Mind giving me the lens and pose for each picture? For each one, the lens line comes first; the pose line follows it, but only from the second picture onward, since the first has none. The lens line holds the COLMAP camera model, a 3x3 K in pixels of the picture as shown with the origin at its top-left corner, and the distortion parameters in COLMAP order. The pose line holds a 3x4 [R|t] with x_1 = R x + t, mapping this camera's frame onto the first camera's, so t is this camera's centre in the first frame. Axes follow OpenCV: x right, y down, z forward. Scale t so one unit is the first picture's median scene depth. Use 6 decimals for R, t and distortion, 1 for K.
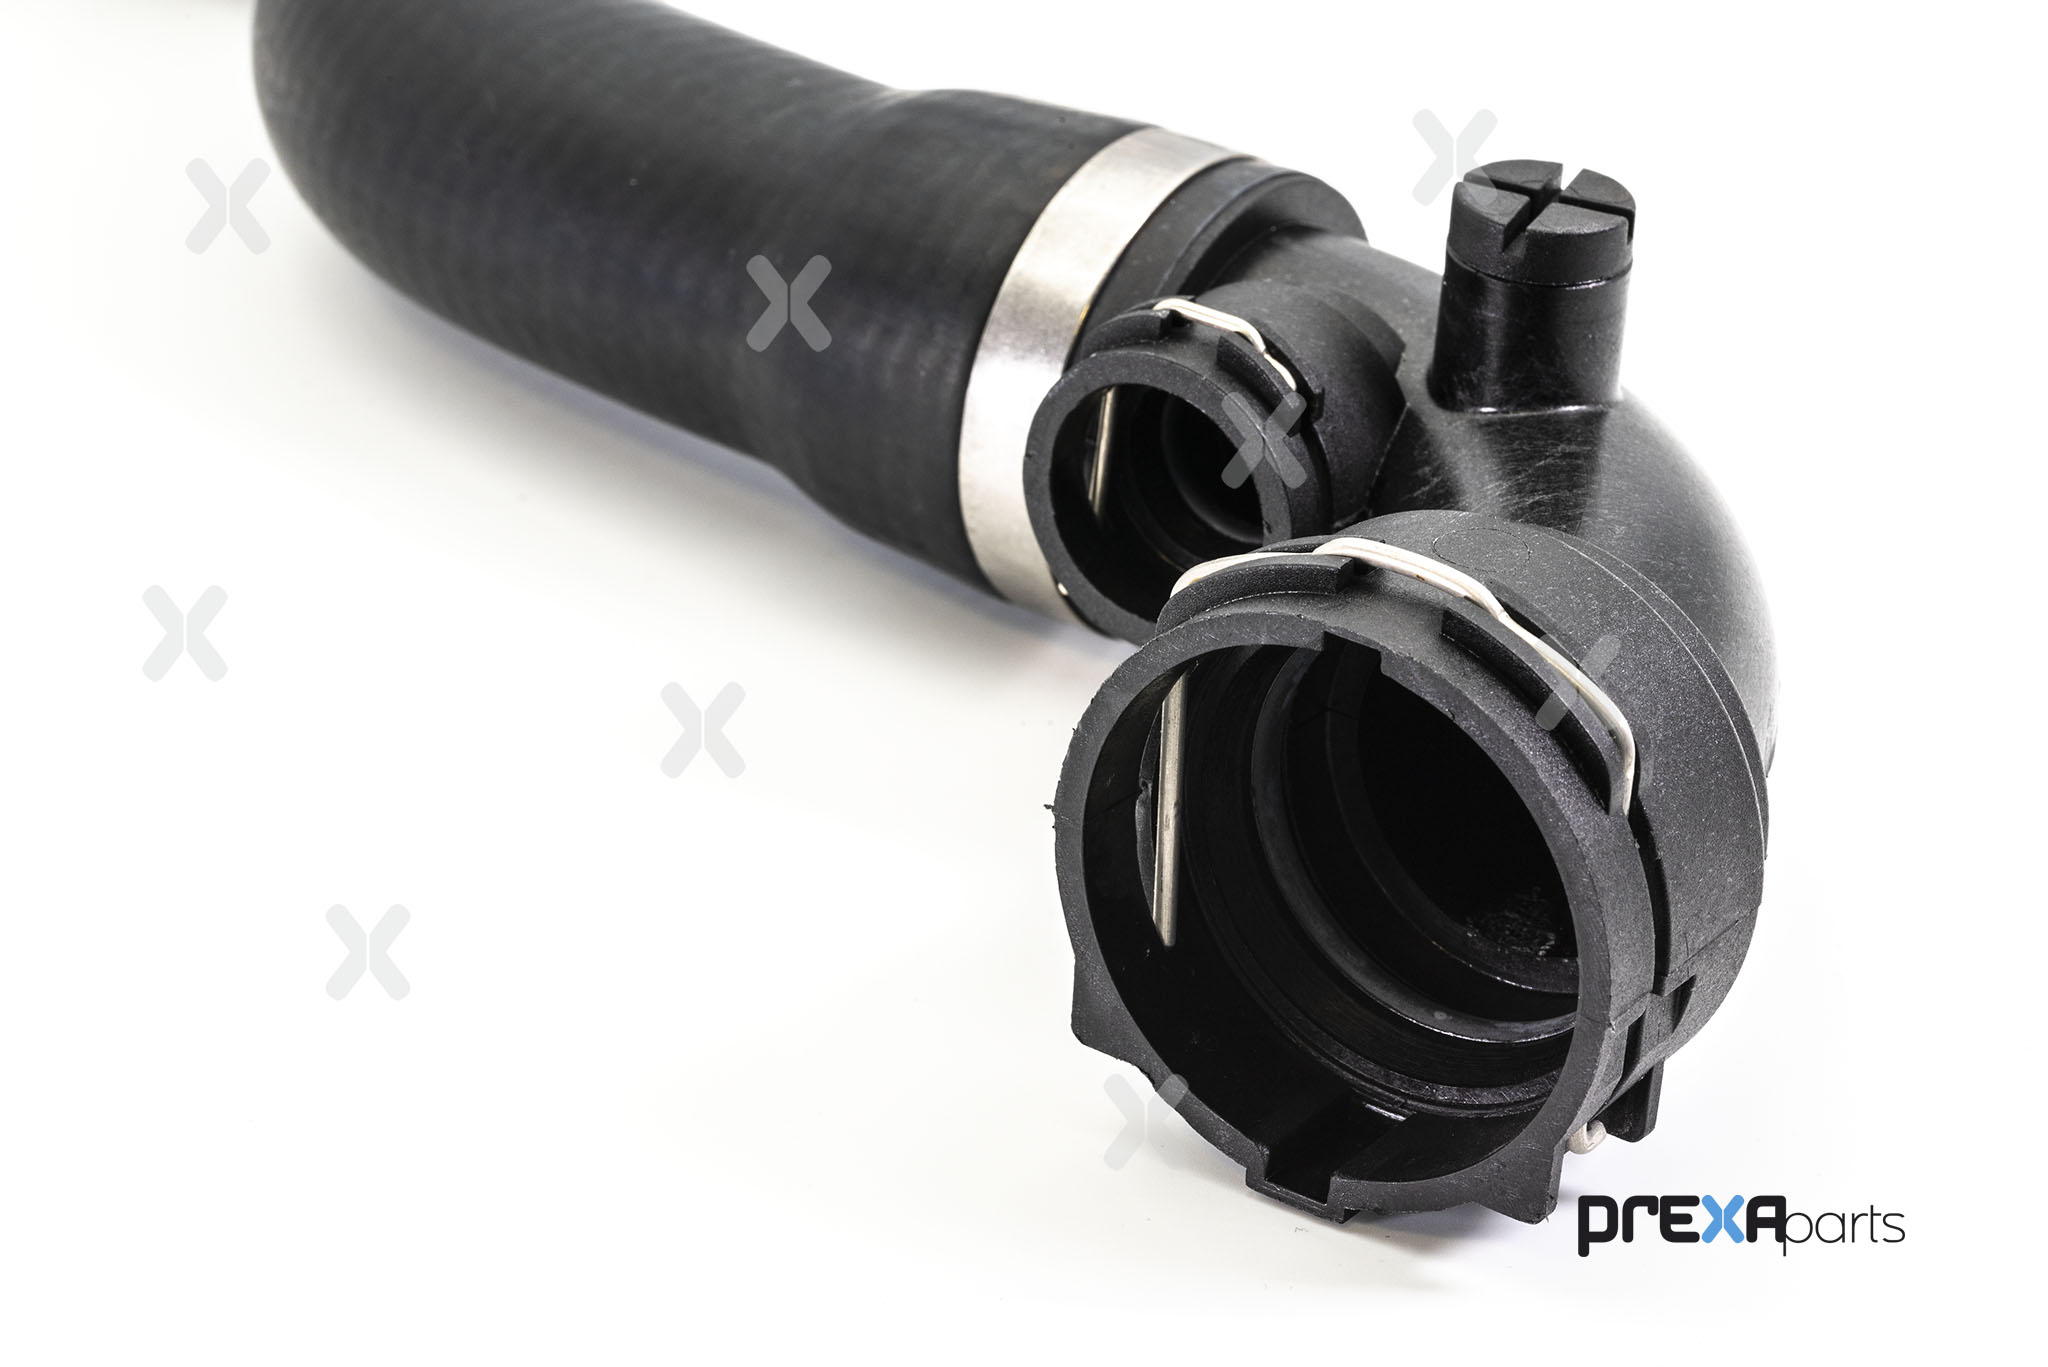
lens RADIAL K [[6384.6, 0, 1024.0], [0, 6384.6, 683.5], [0, 0, 1]] dist [-0.003976, -0.015457]
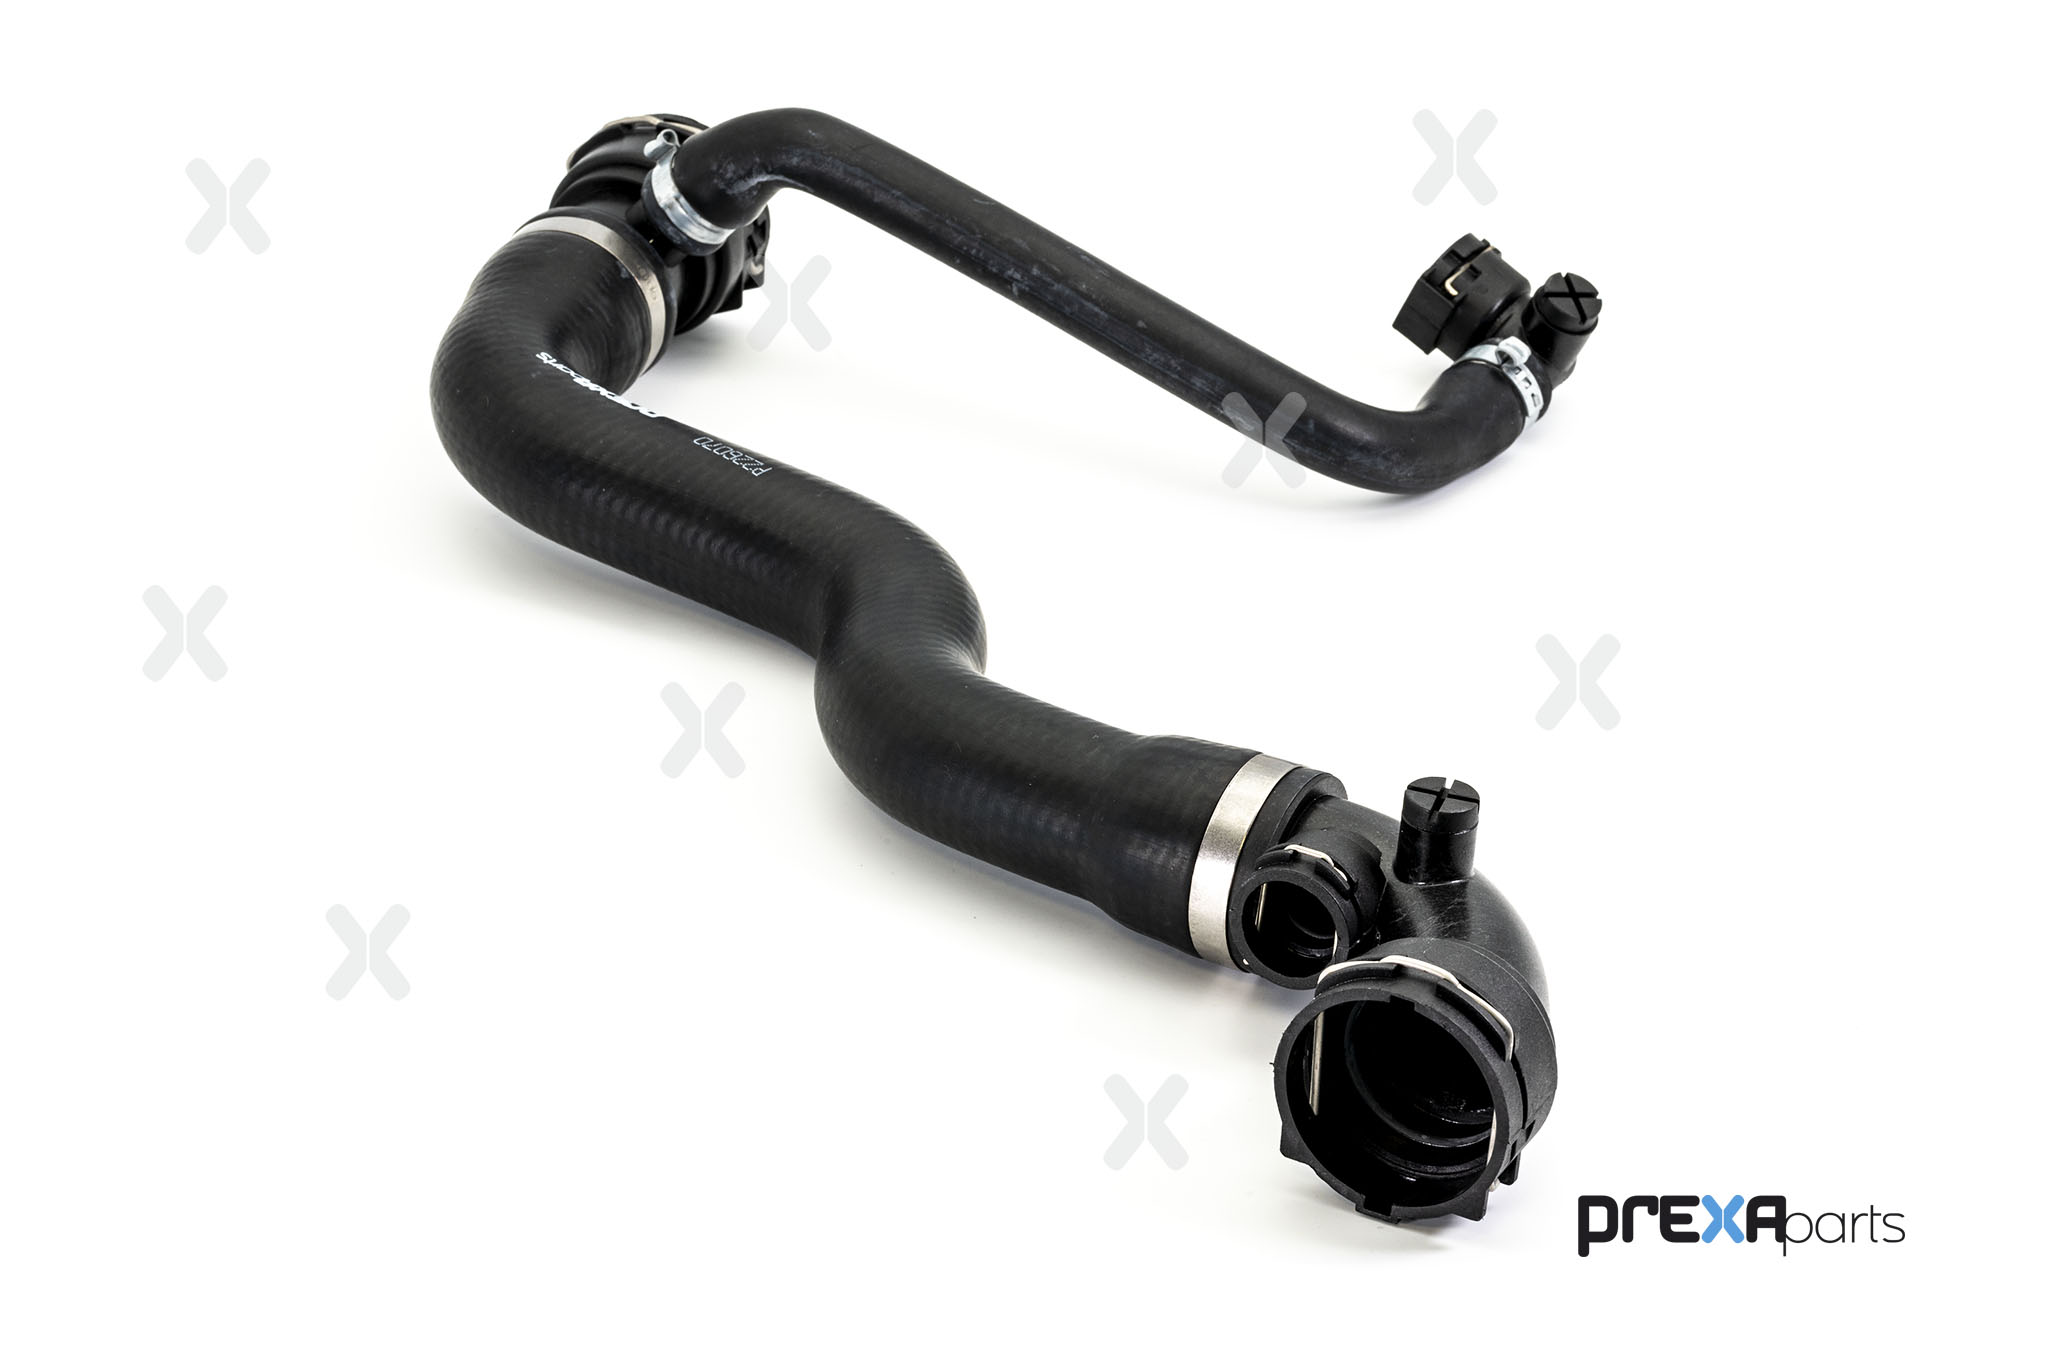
lens RADIAL K [[6109.8, 0, 1024.0], [0, 6109.8, 683.5], [0, 0, 1]] dist [0.140484, 0.491413]
pose [[0.992105, -0.046435, 0.116500, -0.353360], [0.044650, 0.998843, 0.017885, -0.171122], [-0.117195, -0.012542, 0.993030, -1.321469]]
